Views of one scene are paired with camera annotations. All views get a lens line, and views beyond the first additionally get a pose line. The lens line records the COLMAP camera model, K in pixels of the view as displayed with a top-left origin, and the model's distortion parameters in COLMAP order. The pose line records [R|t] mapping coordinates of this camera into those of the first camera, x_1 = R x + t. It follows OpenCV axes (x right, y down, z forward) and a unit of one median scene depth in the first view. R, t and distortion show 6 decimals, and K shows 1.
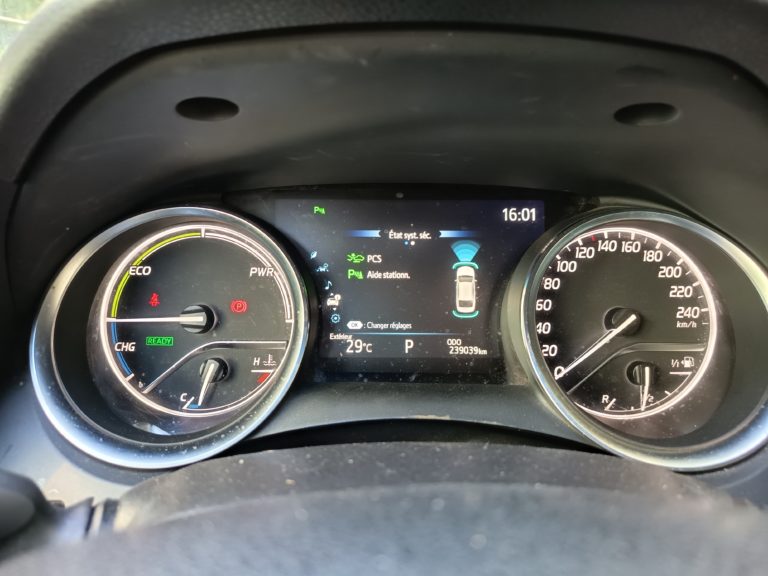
lens RADIAL K [[542.2, 0, 380.3], [0, 542.2, 287.7], [0, 0, 1]] dist [0.053402, -0.067425]
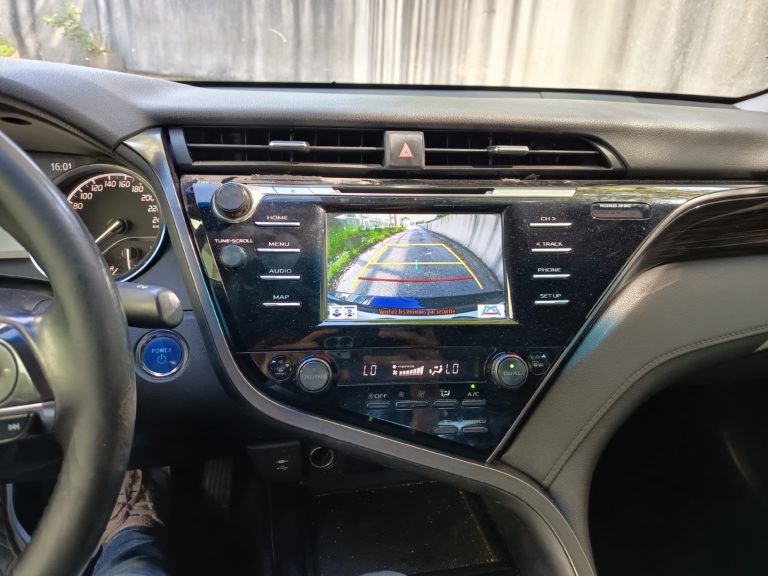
lens RADIAL K [[542.2, 0, 385.1], [0, 542.2, 287.5], [0, 0, 1]] dist [0.053402, -0.067425]
pose [[0.982097, -0.051327, 0.181250, 0.986607], [0.036817, 0.995908, 0.082531, 0.151534], [-0.184745, -0.074380, 0.979968, -0.978764]]
